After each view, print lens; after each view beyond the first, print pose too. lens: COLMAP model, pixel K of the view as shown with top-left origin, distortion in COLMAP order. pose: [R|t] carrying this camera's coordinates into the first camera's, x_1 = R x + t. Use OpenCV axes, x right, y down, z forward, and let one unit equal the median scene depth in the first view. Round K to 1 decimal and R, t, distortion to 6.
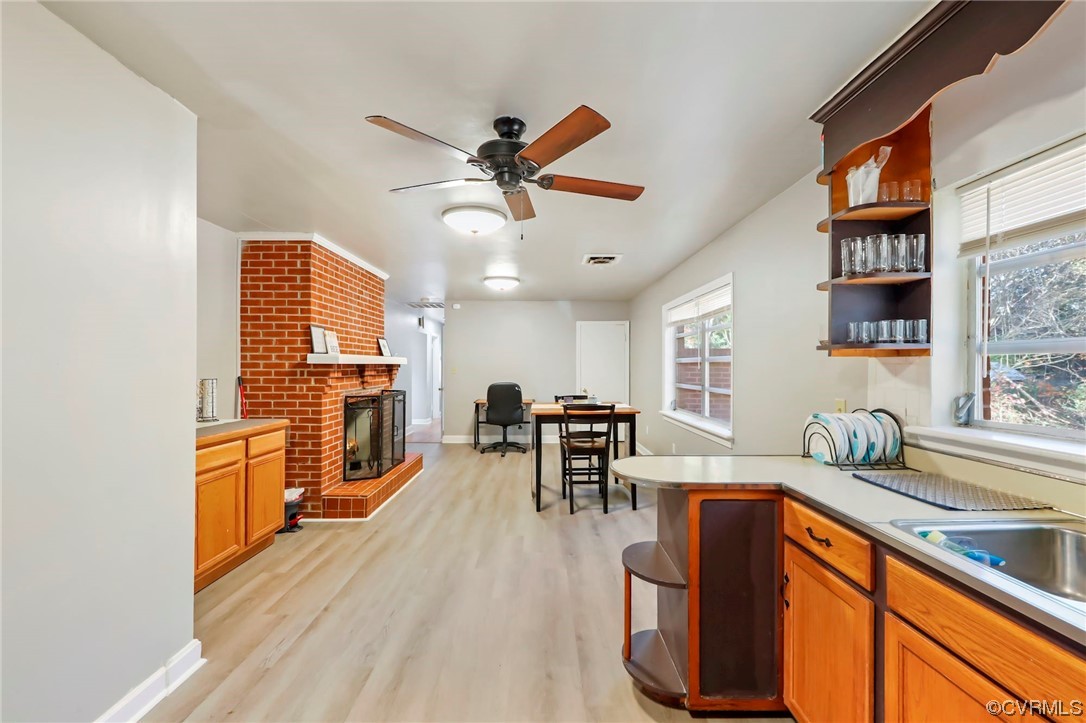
lens RADIAL K [[445.8, 0, 543.0], [0, 445.8, 361.5], [0, 0, 1]] dist [0.000022, 0.000016]
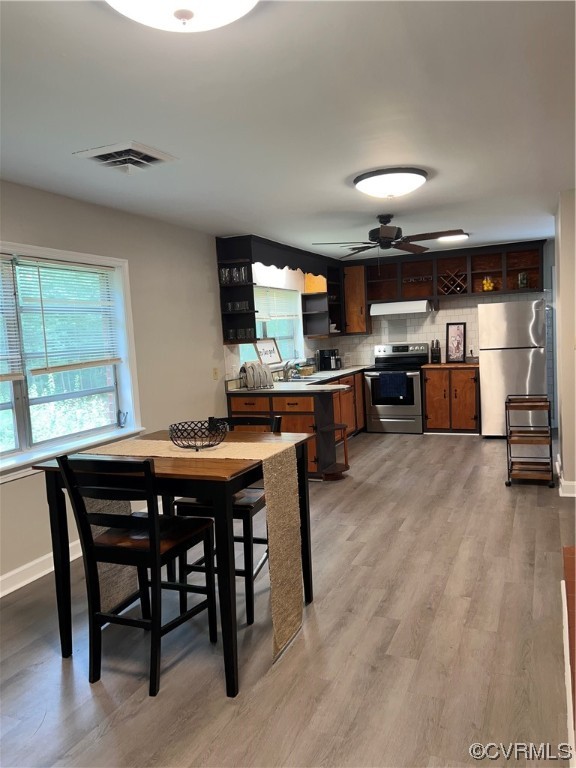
lens RADIAL K [[582.7, 0, 288.0], [0, 582.7, 384.0], [0, 0, 1]] dist [-0.000634, -0.000612]
pose [[-0.914217, 0.019929, 0.404736, -0.629788], [0.056805, 0.995231, 0.079306, -0.024955], [-0.401225, 0.095494, -0.910988, 3.157809]]
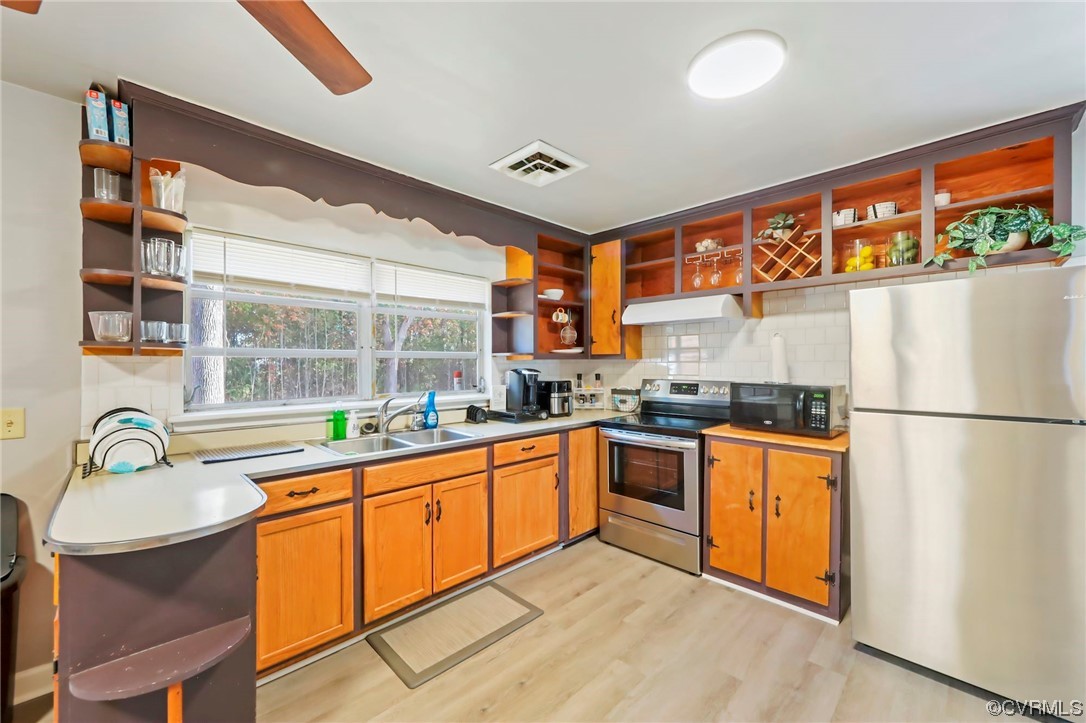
lens RADIAL K [[425.3, 0, 545.6], [0, 425.3, 358.5], [0, 0, 1]] dist [0.001212, 0.000259]
pose [[-0.706214, 0.011302, 0.707908, -0.493056], [-0.001463, 0.999847, -0.017421, 0.009524], [-0.707997, -0.013339, -0.706090, 0.860739]]
